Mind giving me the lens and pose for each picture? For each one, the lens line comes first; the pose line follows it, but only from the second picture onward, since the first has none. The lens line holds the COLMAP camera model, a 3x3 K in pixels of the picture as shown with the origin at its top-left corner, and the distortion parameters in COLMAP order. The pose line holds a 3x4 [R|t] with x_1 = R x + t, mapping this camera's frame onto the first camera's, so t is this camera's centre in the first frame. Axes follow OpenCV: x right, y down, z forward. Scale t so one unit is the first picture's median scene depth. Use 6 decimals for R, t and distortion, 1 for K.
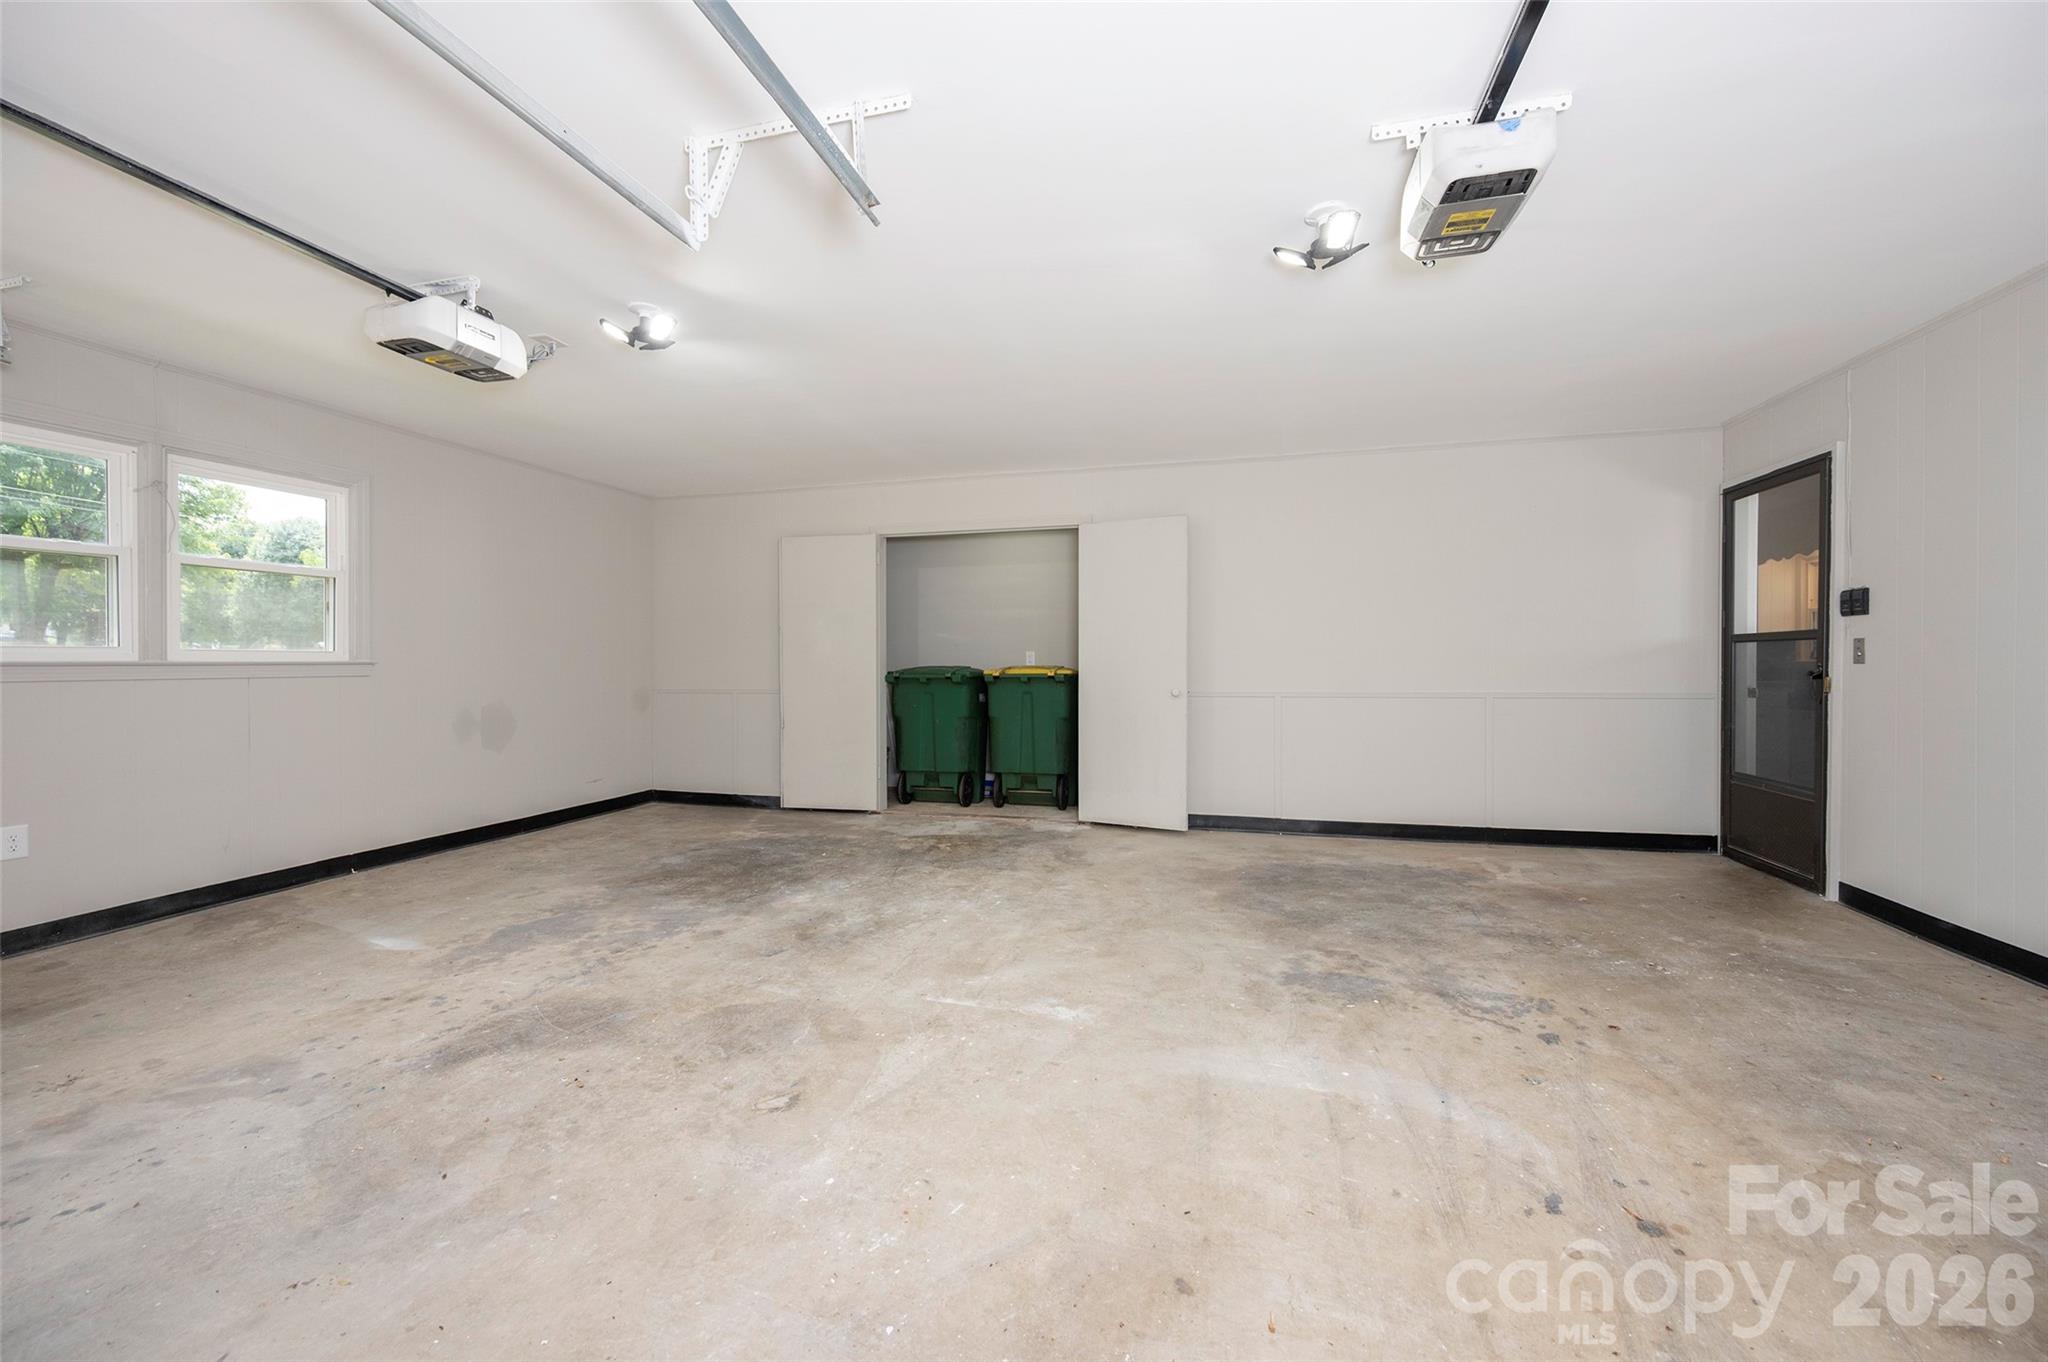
lens RADIAL K [[794.6, 0, 1014.0], [0, 794.6, 670.1], [0, 0, 1]] dist [-0.001348, -0.000105]
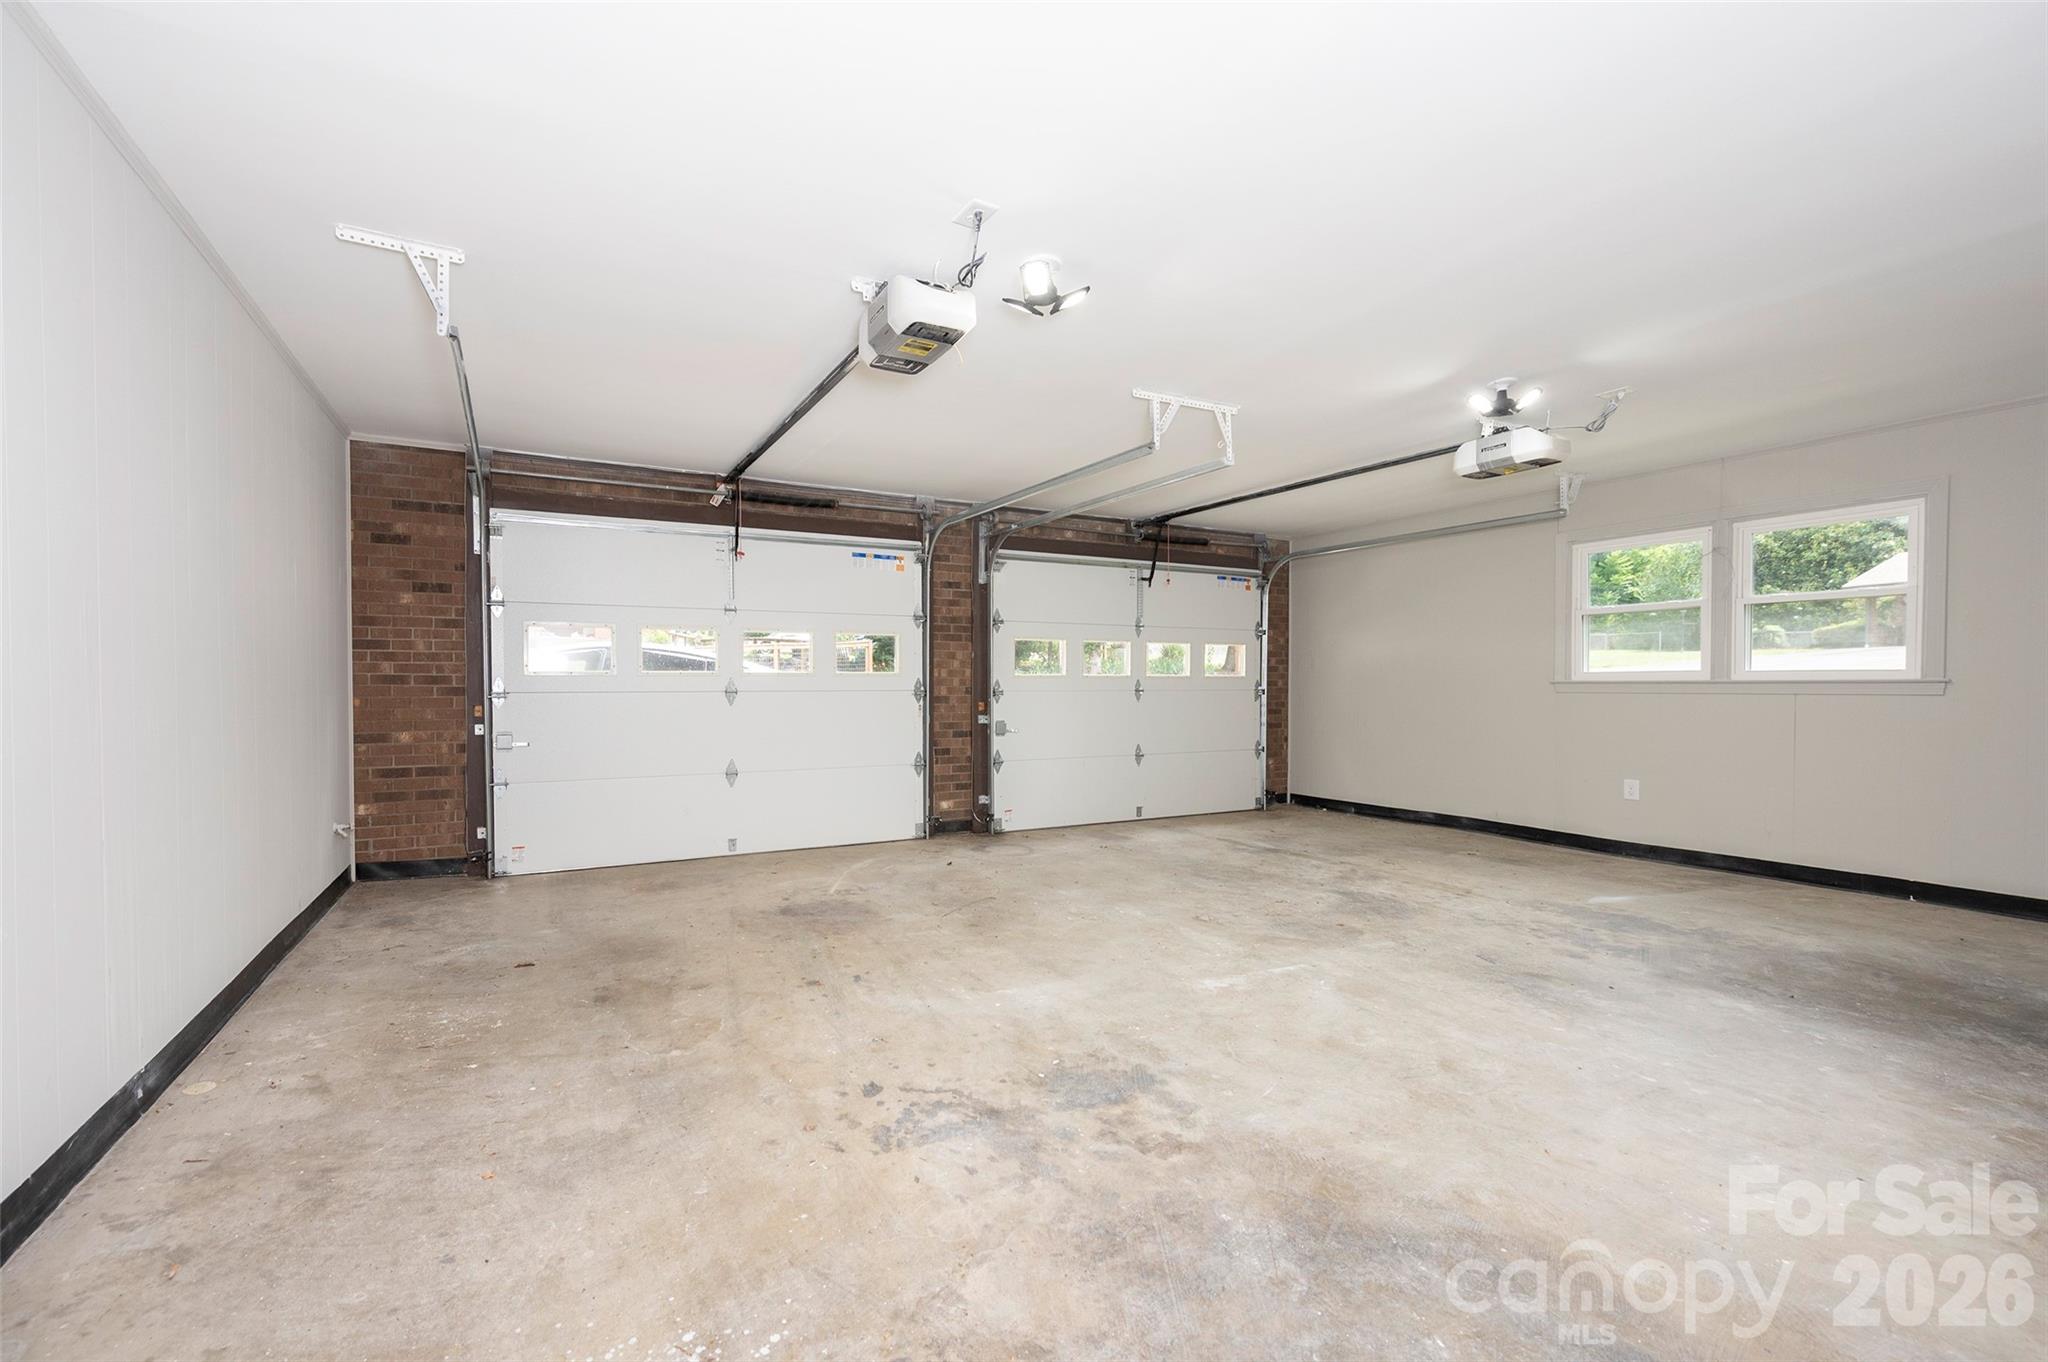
lens RADIAL K [[794.6, 0, 1019.6], [0, 794.6, 687.9], [0, 0, 1]] dist [-0.001348, -0.000105]
pose [[-0.672356, 0.006123, -0.740203, 1.018294], [-0.004718, 0.999910, 0.012556, -0.013258], [0.740213, 0.011935, -0.672266, 1.431158]]
